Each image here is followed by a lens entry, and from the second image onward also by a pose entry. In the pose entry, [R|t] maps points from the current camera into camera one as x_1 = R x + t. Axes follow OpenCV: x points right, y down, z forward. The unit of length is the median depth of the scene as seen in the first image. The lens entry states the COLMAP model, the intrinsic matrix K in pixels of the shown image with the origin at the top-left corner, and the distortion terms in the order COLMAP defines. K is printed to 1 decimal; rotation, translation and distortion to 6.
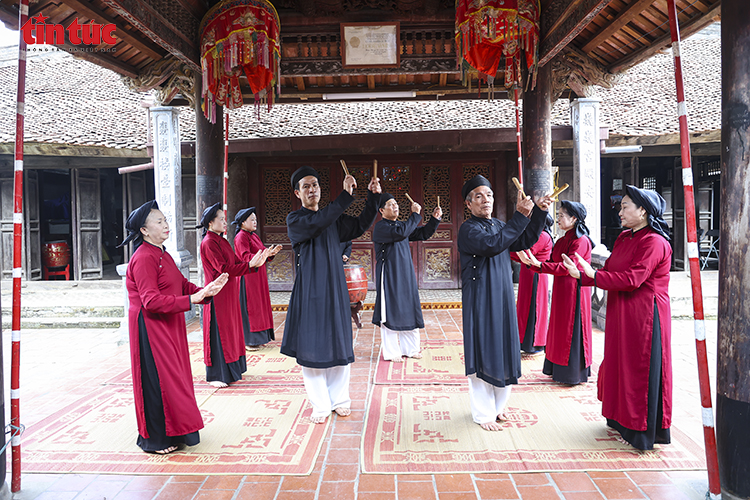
lens RADIAL K [[558.4, 0, 375.0], [0, 558.4, 250.0], [0, 0, 1]] dist [-0.036702, 0.002172]
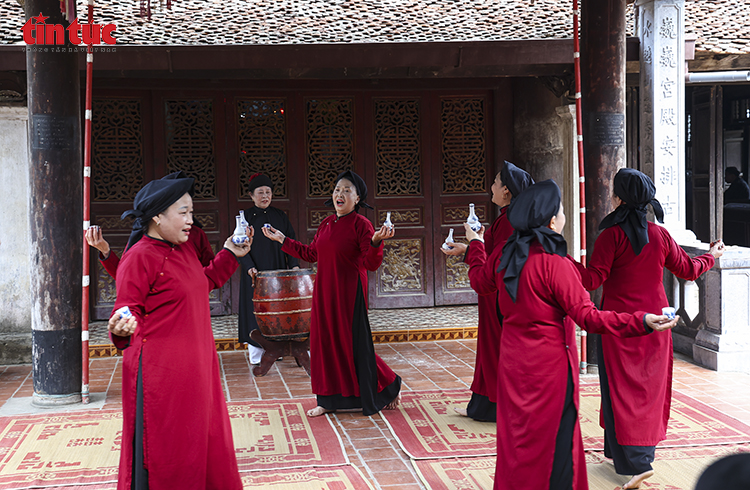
lens RADIAL K [[1029.1, 0, 375.0], [0, 1029.1, 245.0], [0, 0, 1]] dist [0.170666, 0.068783]
pose [[0.978625, -0.015342, 0.205078, -0.209494], [0.014173, 0.999874, 0.007166, -0.007569], [-0.205162, -0.004106, 0.978719, -0.097060]]
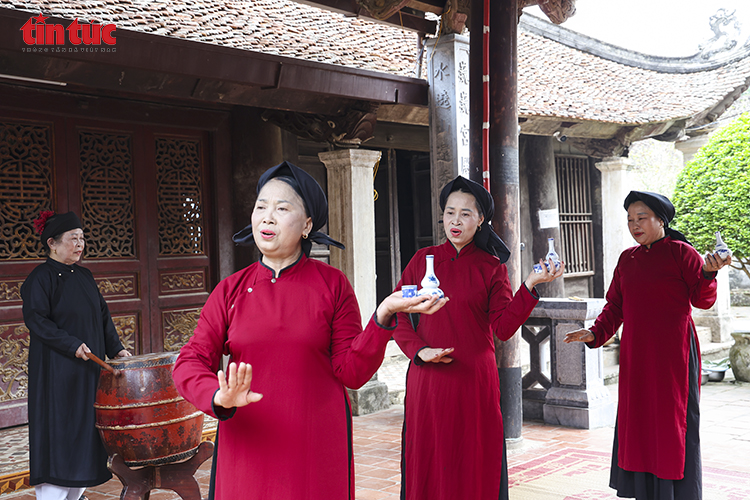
lens RADIAL K [[970.2, 0, 375.0], [0, 970.2, 250.0], [0, 0, 1]] dist [0.173265, 0.002291]
pose [[0.624487, 0.000437, 0.781035, -0.558052], [0.066938, 0.996291, -0.054079, 0.000655], [-0.778162, 0.086052, 0.622141, 0.518786]]
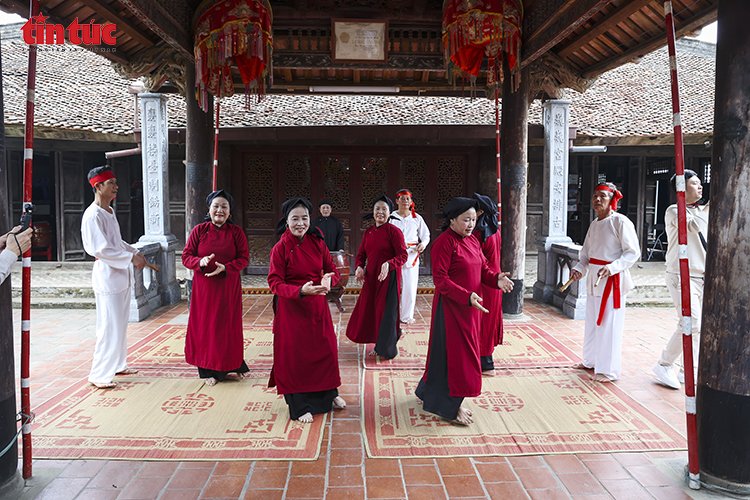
lens RADIAL K [[526.4, 0, 375.0], [0, 526.4, 250.0], [0, 0, 1]] dist [-0.057492, 0.003668]
pose [[0.997345, 0.017106, 0.070789, -0.042566], [-0.019319, 0.999342, 0.030703, -0.009751], [-0.070217, -0.031990, 0.997019, 0.015858]]
